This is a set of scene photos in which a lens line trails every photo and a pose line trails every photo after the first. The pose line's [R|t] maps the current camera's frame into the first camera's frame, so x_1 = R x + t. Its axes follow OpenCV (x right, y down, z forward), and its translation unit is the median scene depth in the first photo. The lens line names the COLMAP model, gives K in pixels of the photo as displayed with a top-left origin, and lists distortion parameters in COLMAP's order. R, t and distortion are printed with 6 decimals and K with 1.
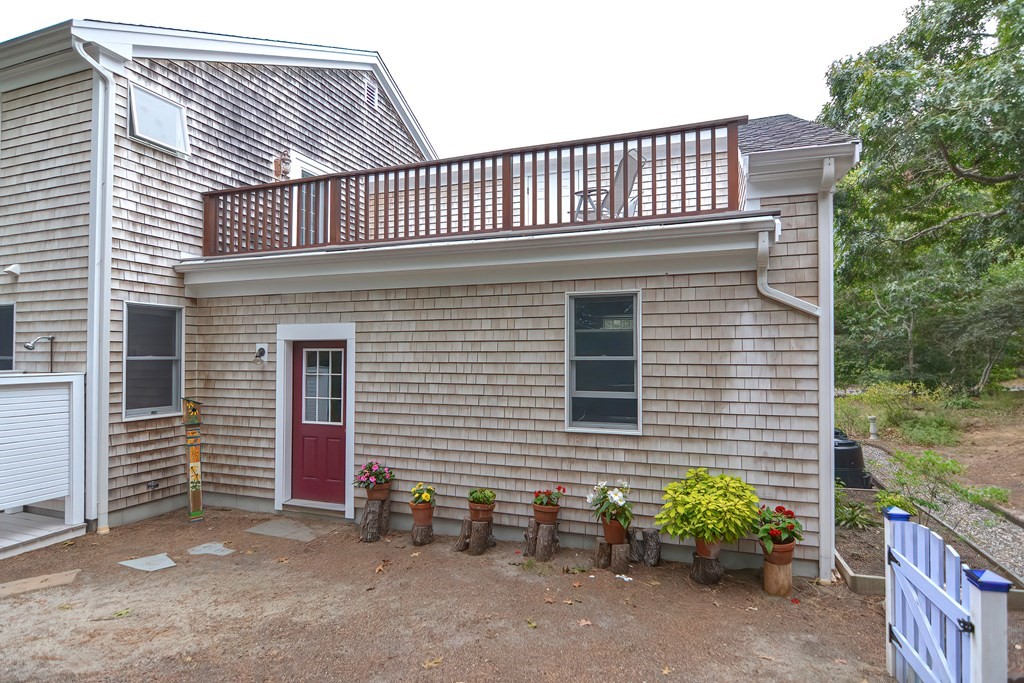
lens RADIAL K [[493.7, 0, 513.1], [0, 493.7, 343.5], [0, 0, 1]] dist [-0.005894, -0.005009]
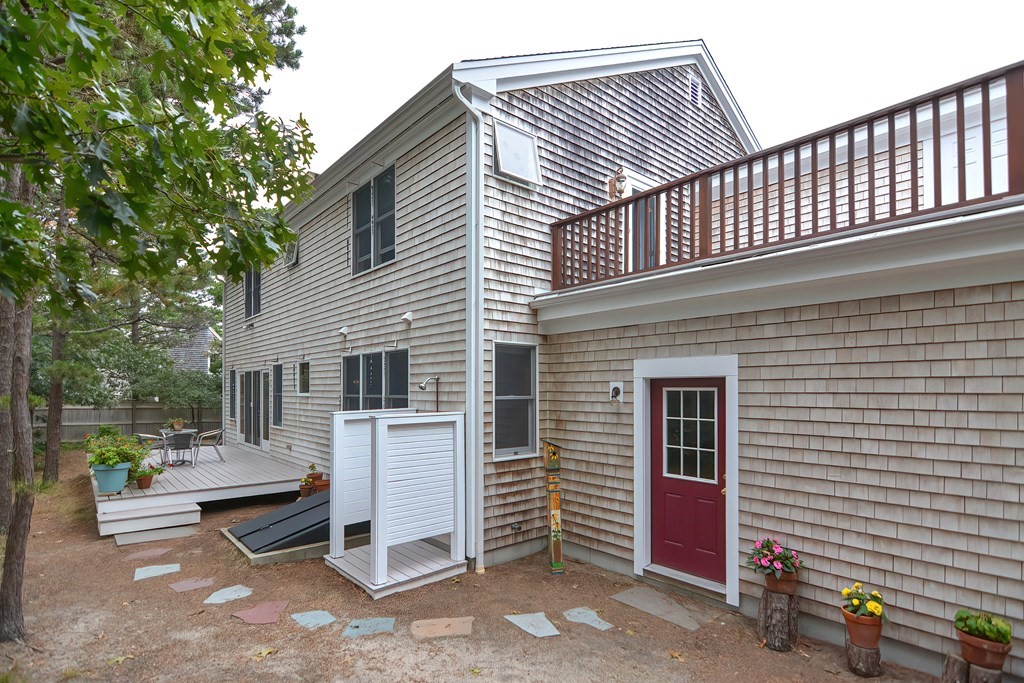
lens RADIAL K [[493.7, 0, 494.7], [0, 493.7, 377.8], [0, 0, 1]] dist [-0.005894, -0.005009]
pose [[0.846537, -0.009506, -0.532245, -0.238373], [0.011140, 0.999938, -0.000141, -0.010432], [0.532213, -0.005810, 0.846591, 0.142821]]
